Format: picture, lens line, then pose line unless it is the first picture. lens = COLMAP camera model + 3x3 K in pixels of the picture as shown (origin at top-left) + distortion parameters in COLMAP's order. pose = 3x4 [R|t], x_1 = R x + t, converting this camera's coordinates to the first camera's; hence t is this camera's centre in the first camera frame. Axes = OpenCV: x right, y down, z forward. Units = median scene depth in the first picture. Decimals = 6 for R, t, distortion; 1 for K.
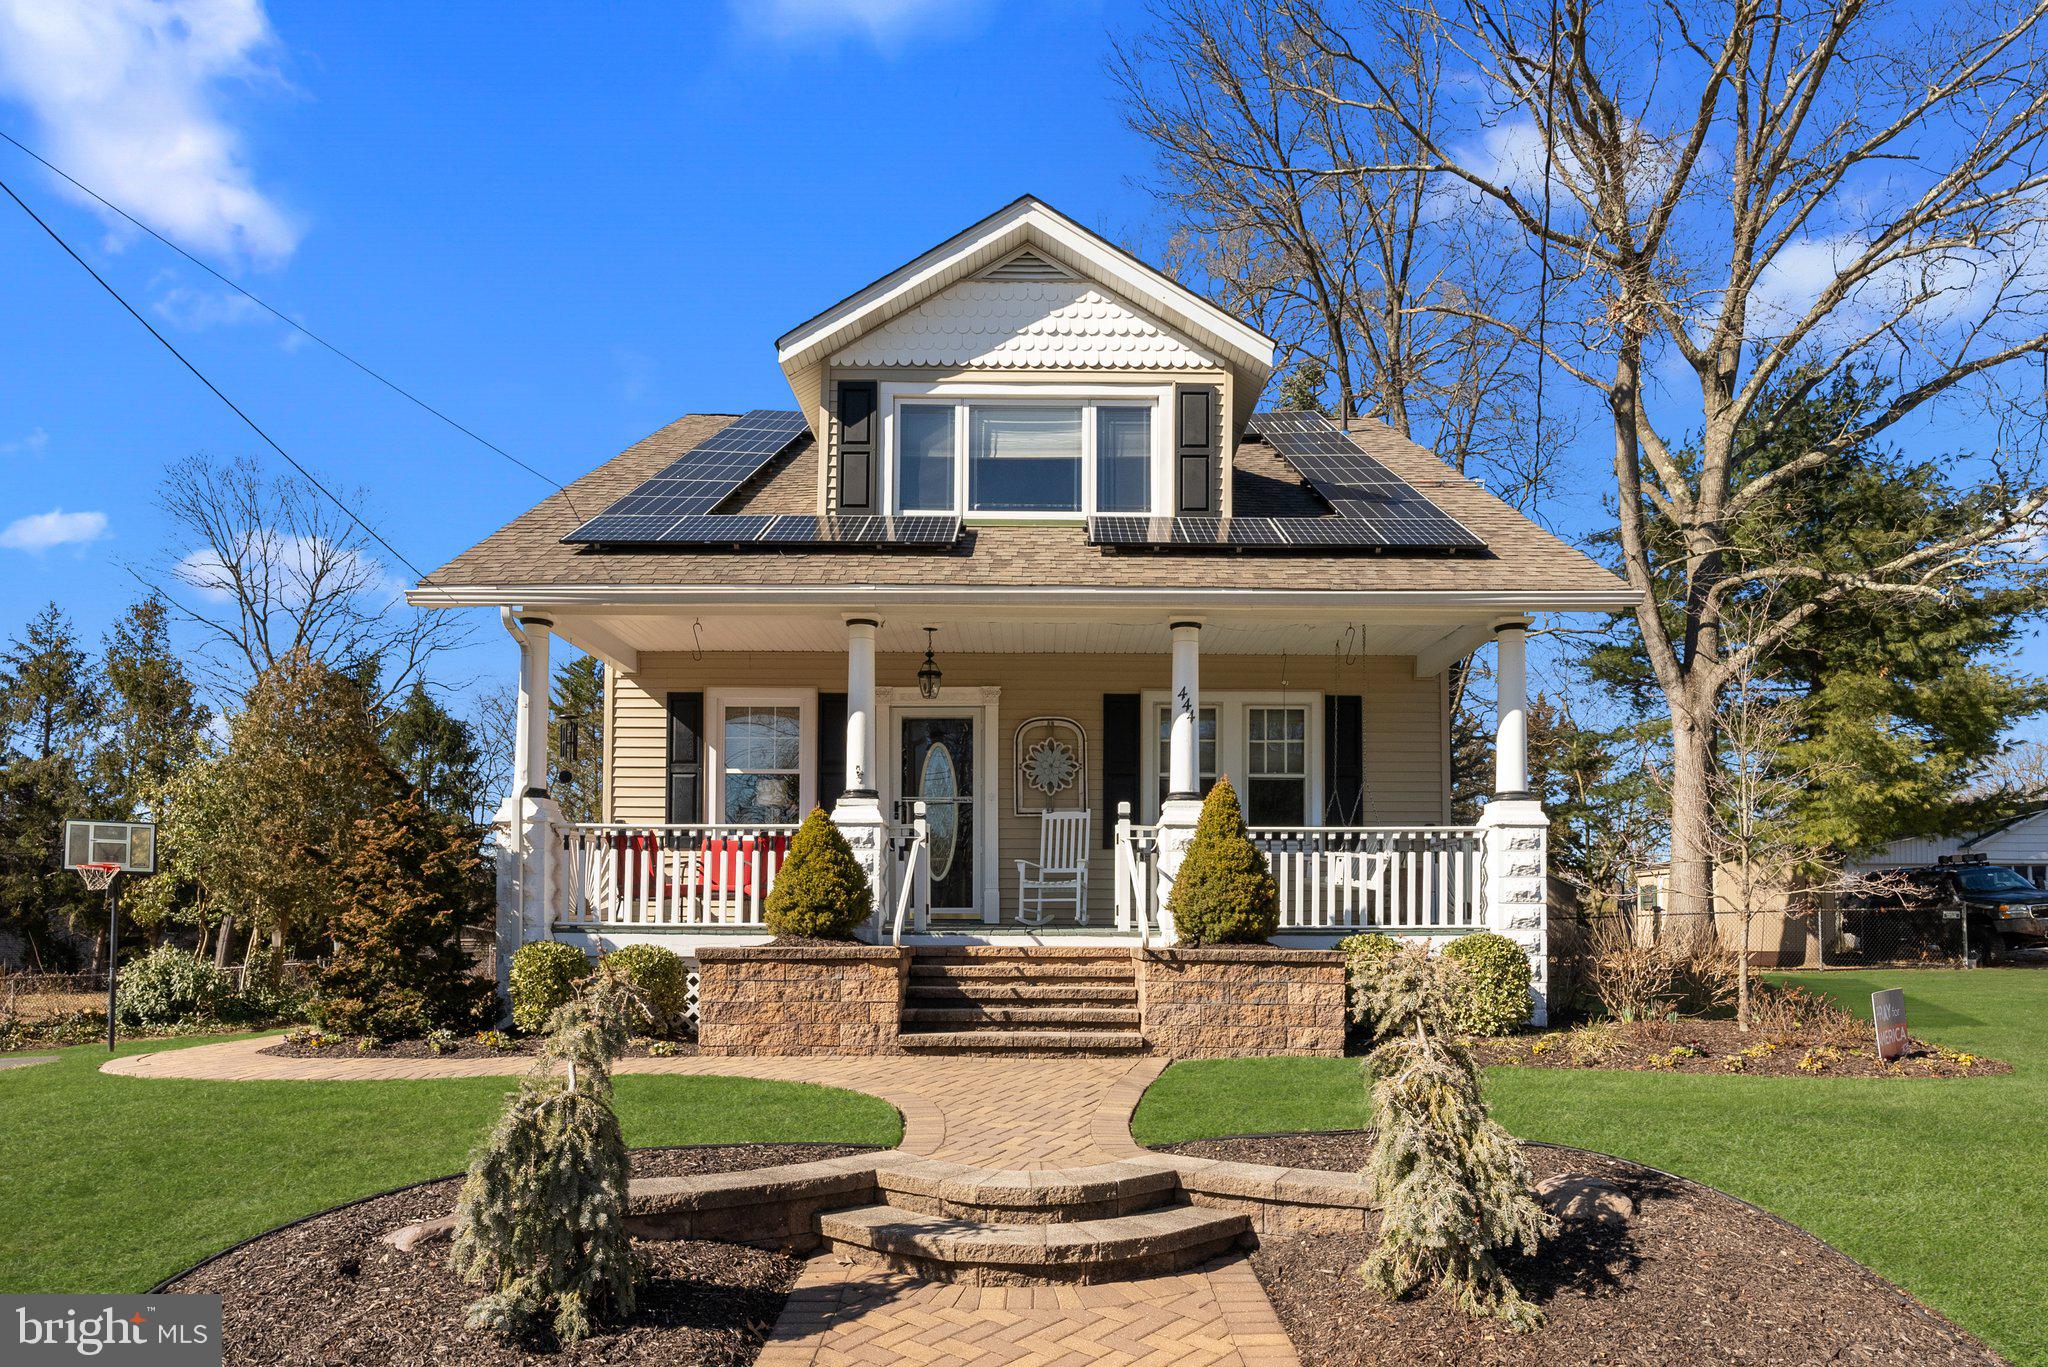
lens RADIAL K [[1219.8, 0, 1023.9], [0, 1219.8, 736.5], [0, 0, 1]] dist [-0.002775, -0.000346]
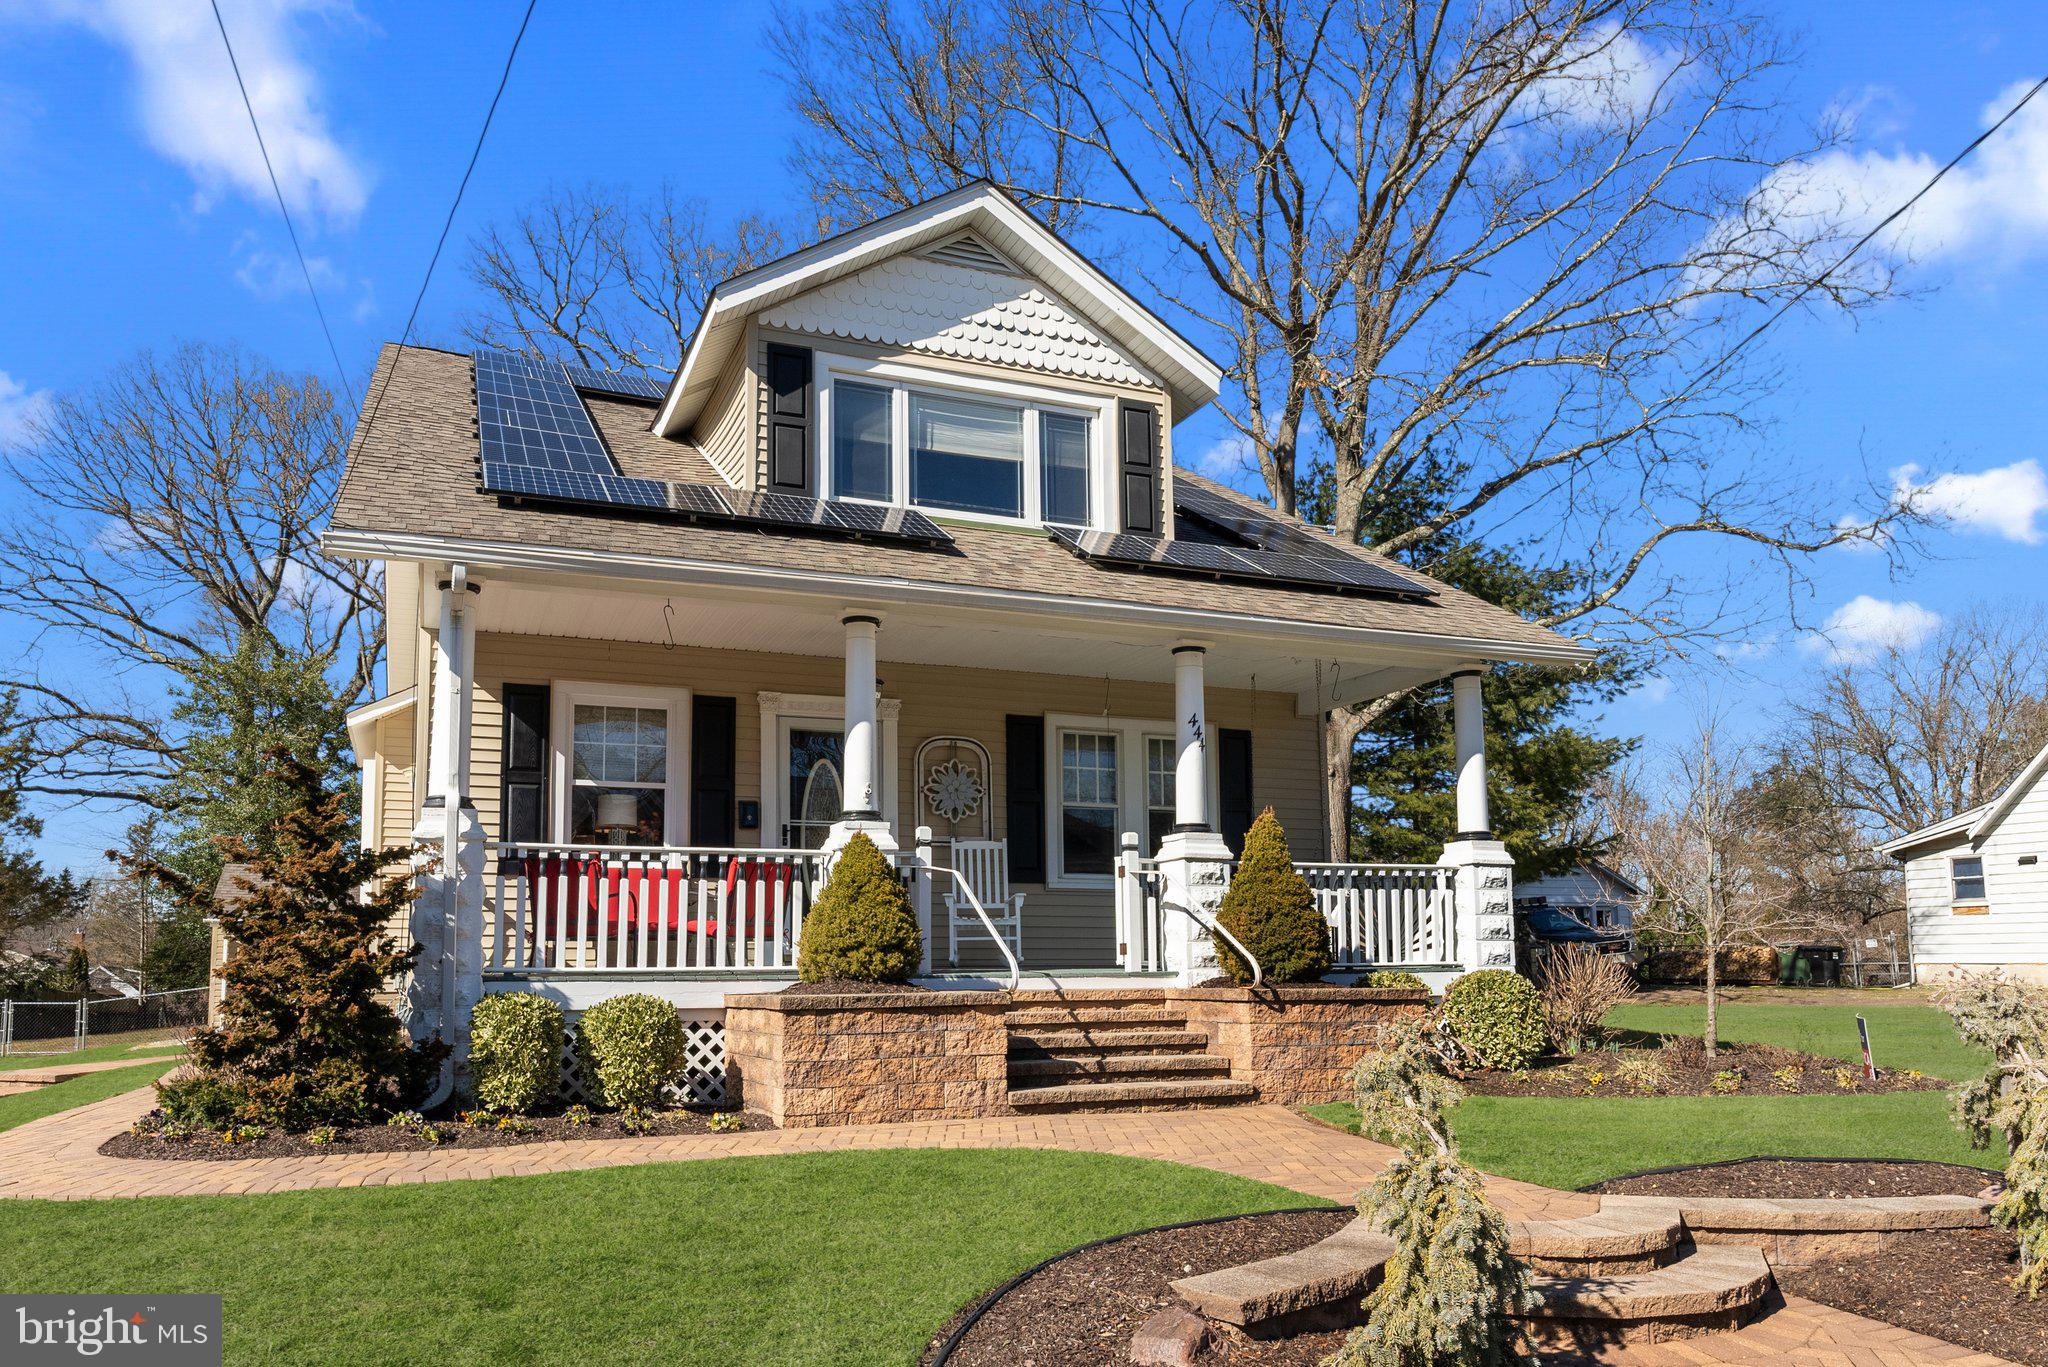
lens RADIAL K [[1319.2, 0, 1024.0], [0, 1319.2, 683.5], [0, 0, 1]] dist [-0.000183, 0.000229]
pose [[0.938179, 0.062854, 0.340396, -0.288514], [-0.042571, 0.996862, -0.066738, 0.008854], [-0.343522, 0.048121, 0.937911, 0.058072]]
